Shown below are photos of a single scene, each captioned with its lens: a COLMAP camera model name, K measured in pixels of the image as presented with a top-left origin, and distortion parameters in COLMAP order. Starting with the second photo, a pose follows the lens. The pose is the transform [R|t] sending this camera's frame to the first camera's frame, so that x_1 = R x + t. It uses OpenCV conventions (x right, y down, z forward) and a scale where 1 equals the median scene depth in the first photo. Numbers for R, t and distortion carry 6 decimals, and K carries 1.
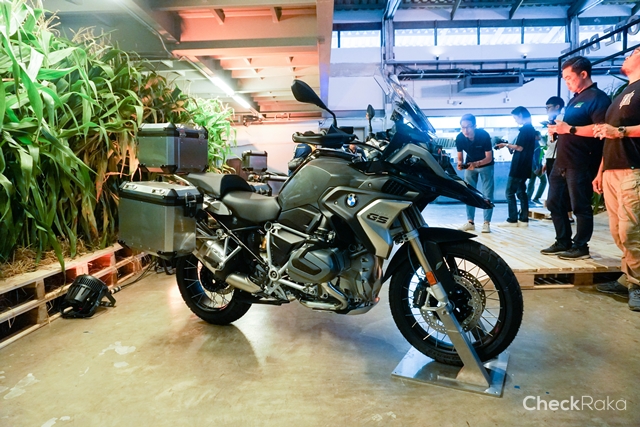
lens RADIAL K [[446.8, 0, 320.4], [0, 446.8, 213.4], [0, 0, 1]] dist [-0.001041, -0.000138]
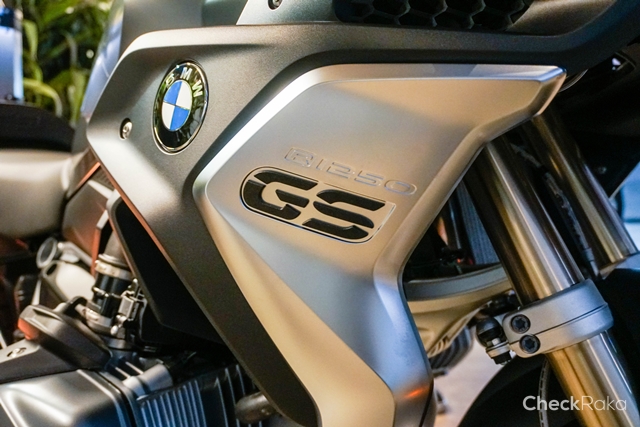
lens RADIAL K [[568.5, 0, 319.5], [0, 568.5, 214.8], [0, 0, 1]] dist [0.005498, 0.000982]
pose [[0.980792, -0.000852, -0.195056, 0.163612], [-0.007279, 0.999134, -0.040963, 0.021716], [0.194922, 0.041596, 0.979936, 0.804584]]
